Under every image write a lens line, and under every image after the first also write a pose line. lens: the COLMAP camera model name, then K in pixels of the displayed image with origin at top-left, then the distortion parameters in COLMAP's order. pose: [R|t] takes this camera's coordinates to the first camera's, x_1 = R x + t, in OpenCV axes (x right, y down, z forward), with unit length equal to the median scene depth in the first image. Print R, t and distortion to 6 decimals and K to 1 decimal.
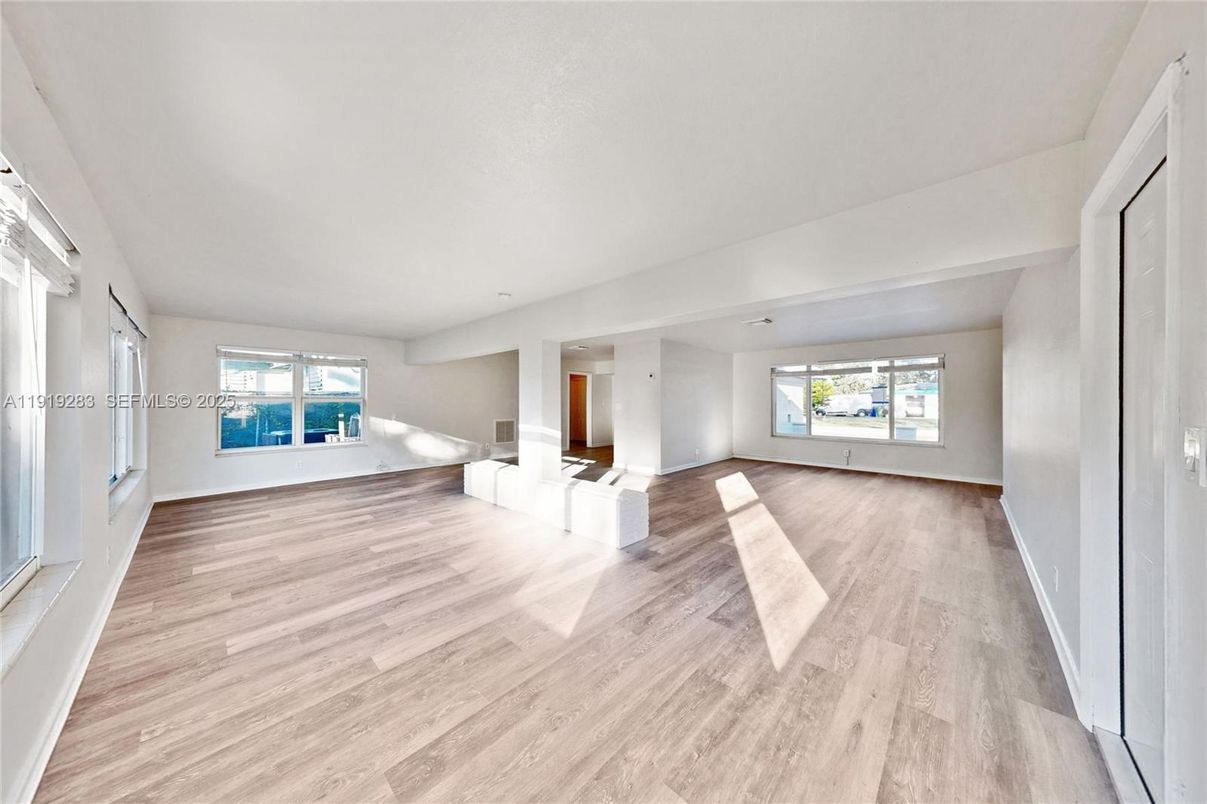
lens RADIAL K [[378.6, 0, 608.5], [0, 378.6, 401.8], [0, 0, 1]] dist [0.000423, 0.000018]
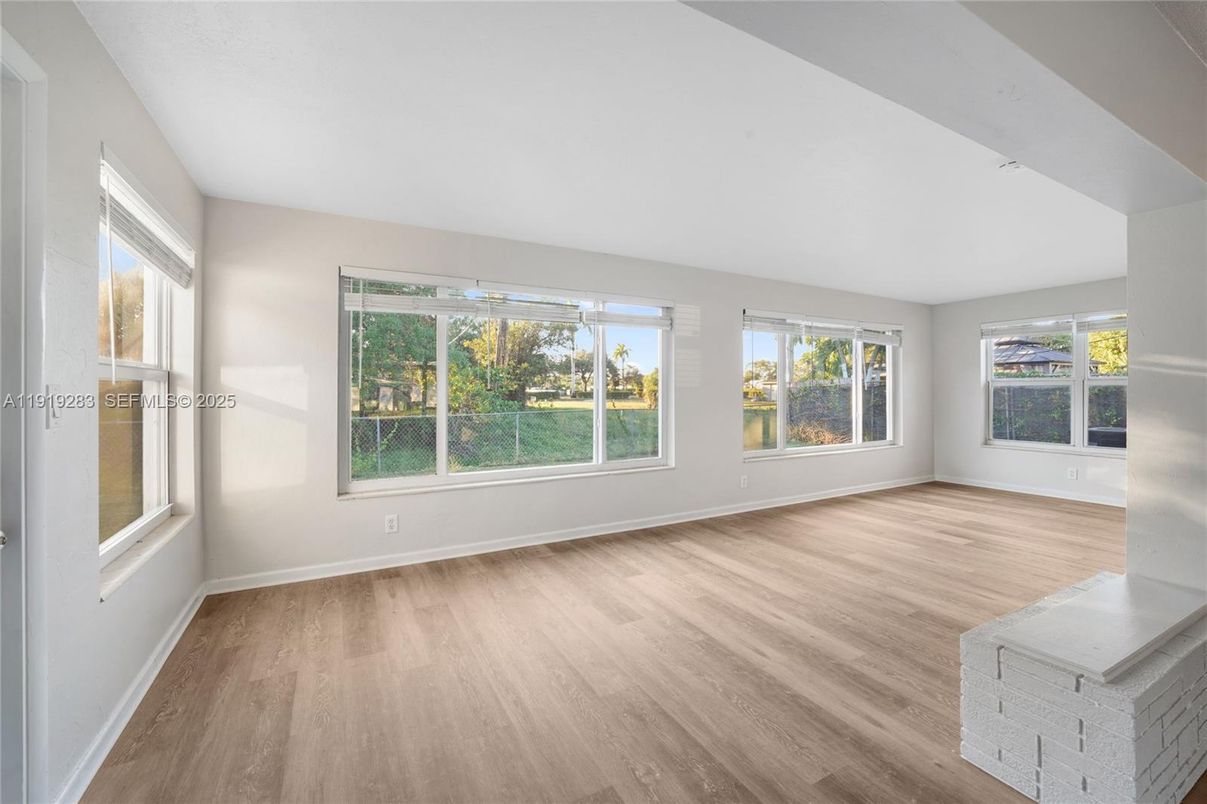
lens RADIAL K [[494.2, 0, 593.5], [0, 494.2, 393.9], [0, 0, 1]] dist [-0.020477, -0.000081]
pose [[-0.322262, 0.009878, -0.946599, 0.709114], [-0.002213, 0.999935, 0.011188, 0.018869], [0.946648, 0.005700, -0.322219, 0.938701]]
